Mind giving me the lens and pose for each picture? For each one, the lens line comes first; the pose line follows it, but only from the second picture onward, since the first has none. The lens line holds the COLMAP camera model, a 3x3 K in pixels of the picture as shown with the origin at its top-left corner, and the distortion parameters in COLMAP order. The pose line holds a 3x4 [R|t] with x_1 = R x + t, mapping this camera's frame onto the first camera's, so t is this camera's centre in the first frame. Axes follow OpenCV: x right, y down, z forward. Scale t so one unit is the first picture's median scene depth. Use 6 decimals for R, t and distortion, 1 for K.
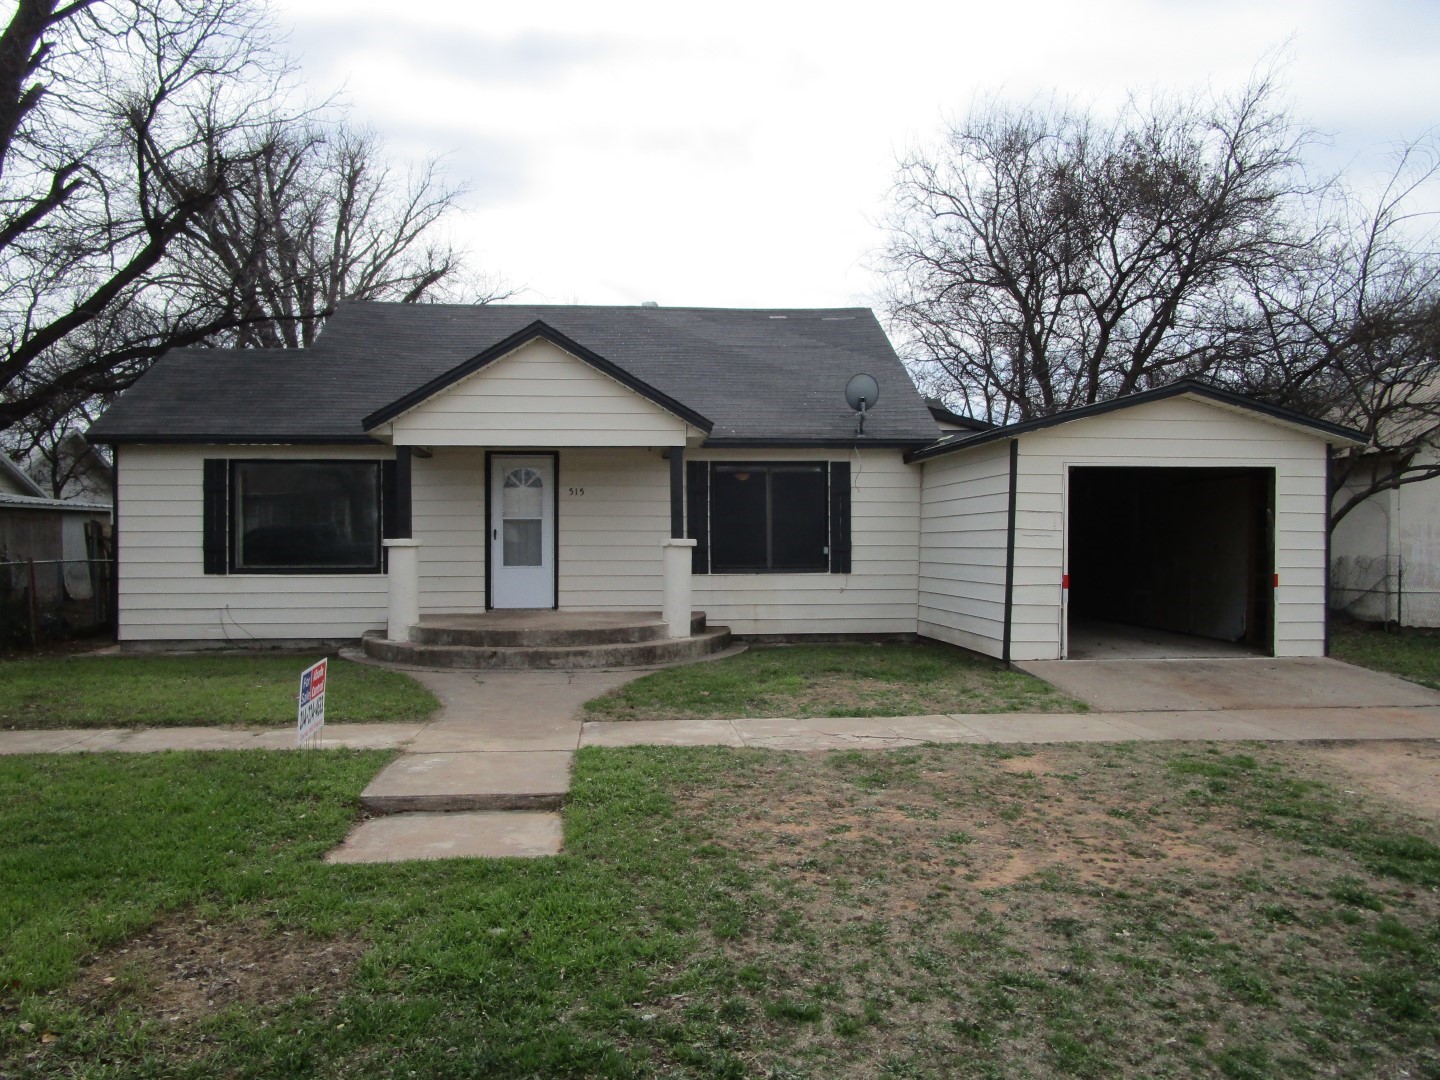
lens RADIAL K [[1019.5, 0, 716.7], [0, 1019.5, 533.5], [0, 0, 1]] dist [-0.020156, 0.001306]
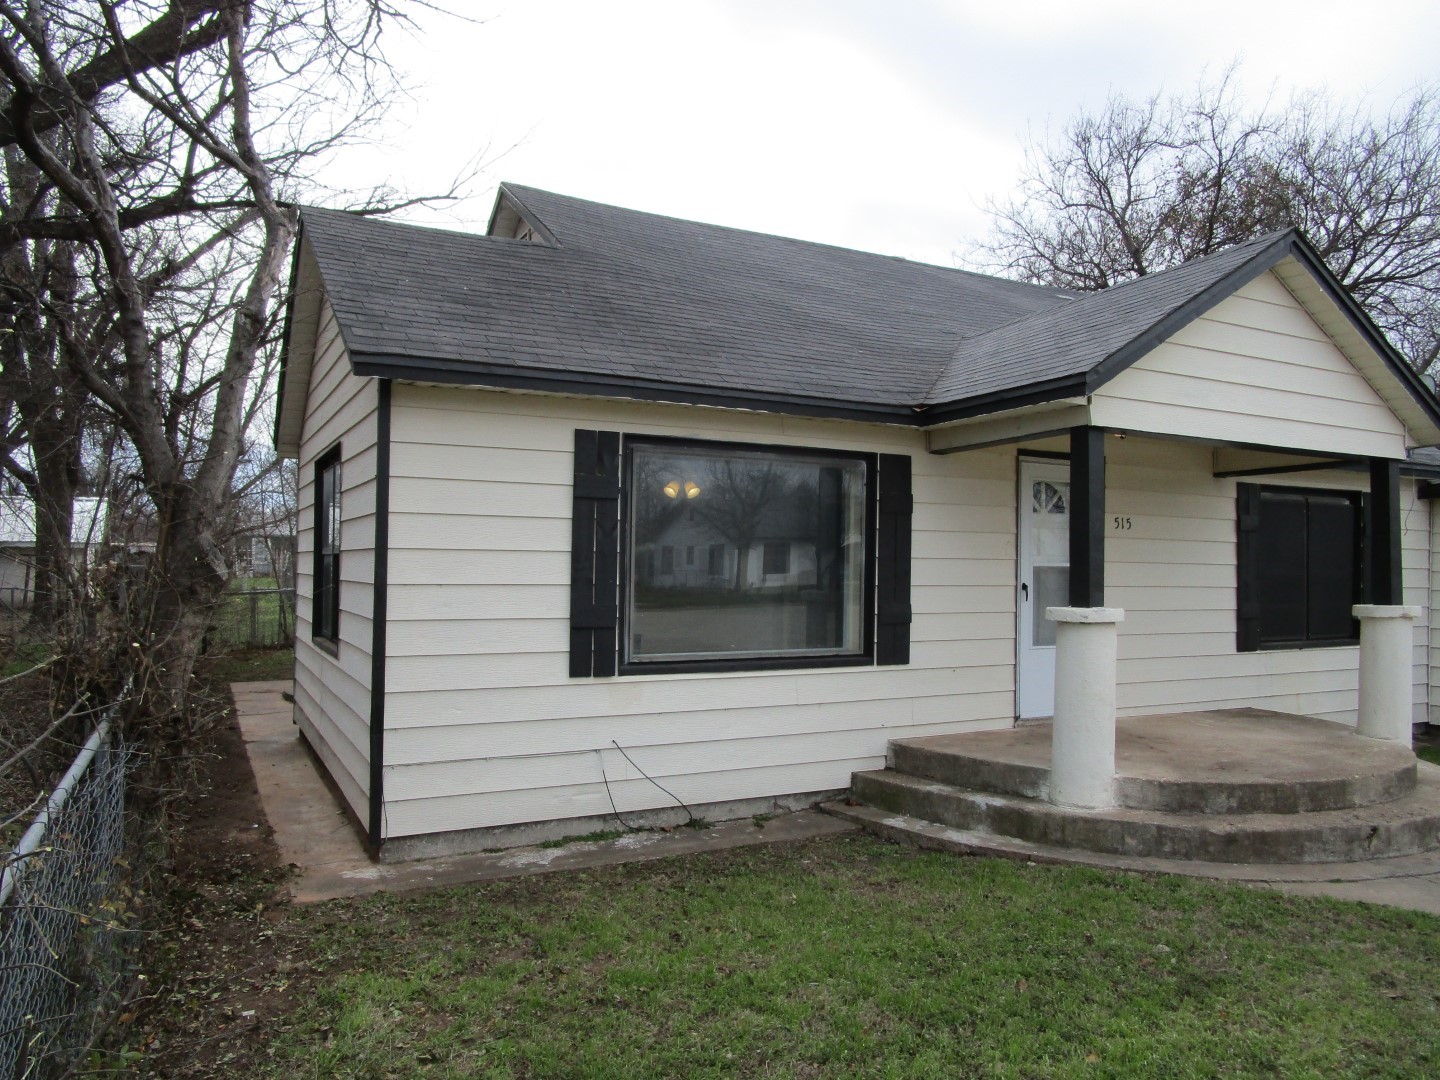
lens RADIAL K [[1019.5, 0, 723.4], [0, 1019.5, 545.8], [0, 0, 1]] dist [-0.020156, 0.001306]
pose [[0.921887, 0.021413, 0.386866, -0.628010], [-0.015408, 0.999708, -0.018618, -0.012572], [-0.387152, 0.011203, 0.921948, 0.549244]]
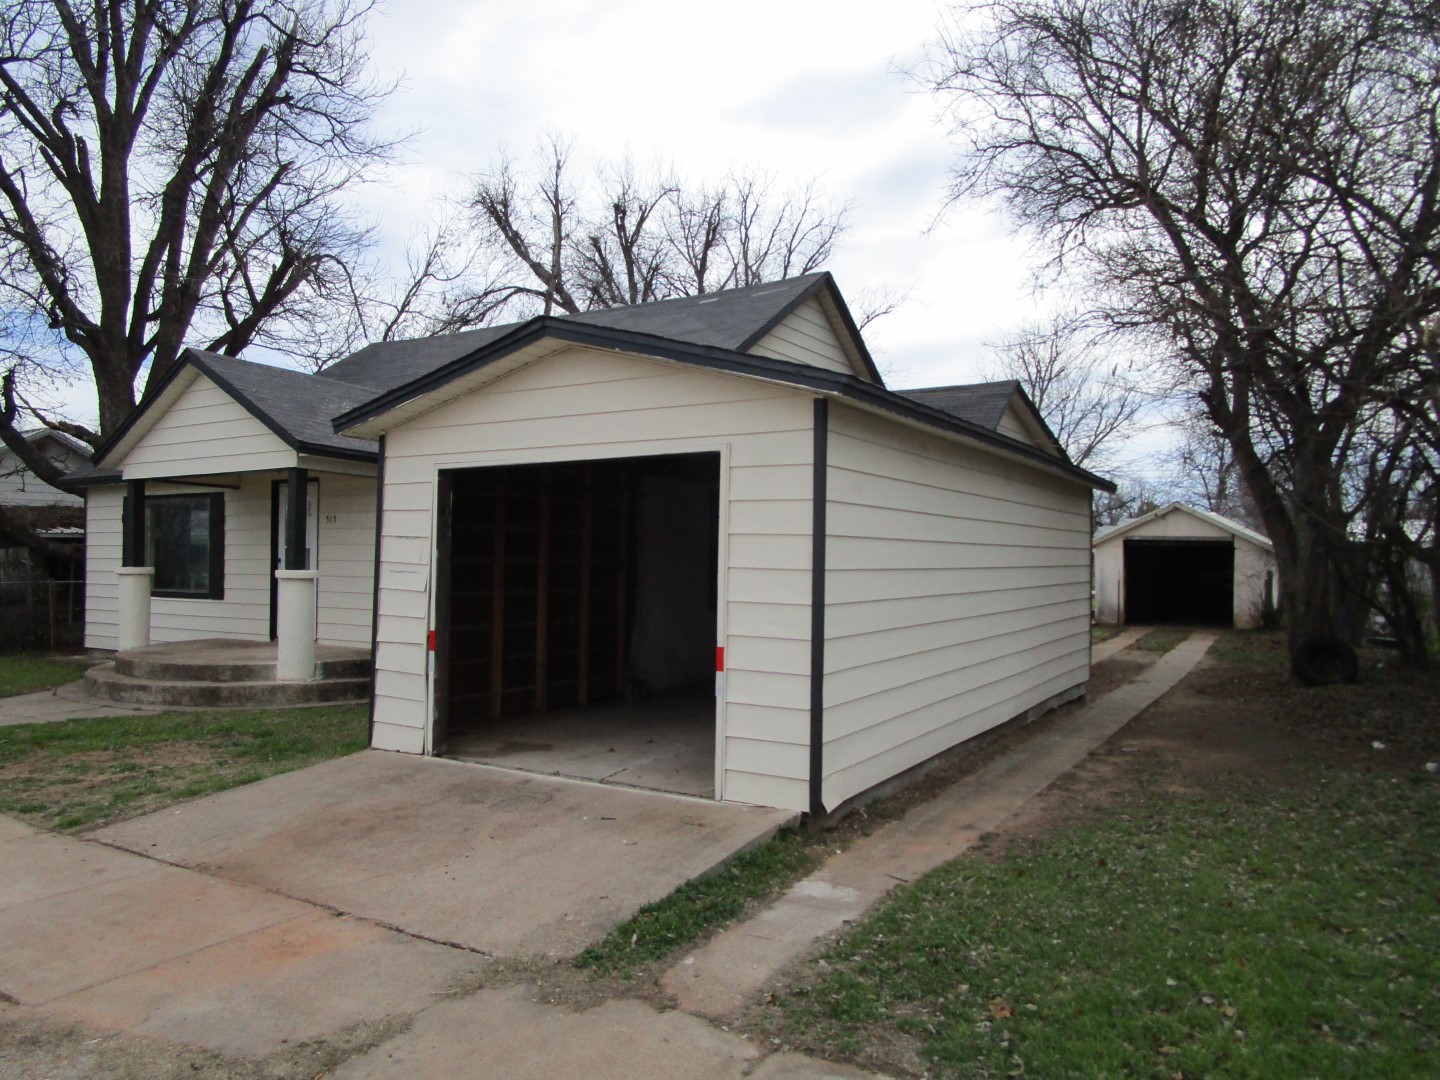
lens RADIAL K [[1019.5, 0, 717.2], [0, 1019.5, 550.3], [0, 0, 1]] dist [-0.020156, 0.001306]
pose [[0.801797, -0.000011, -0.597596, 0.748050], [-0.006098, 0.999948, -0.008199, -0.006564], [0.597565, 0.010218, 0.801755, 0.476784]]
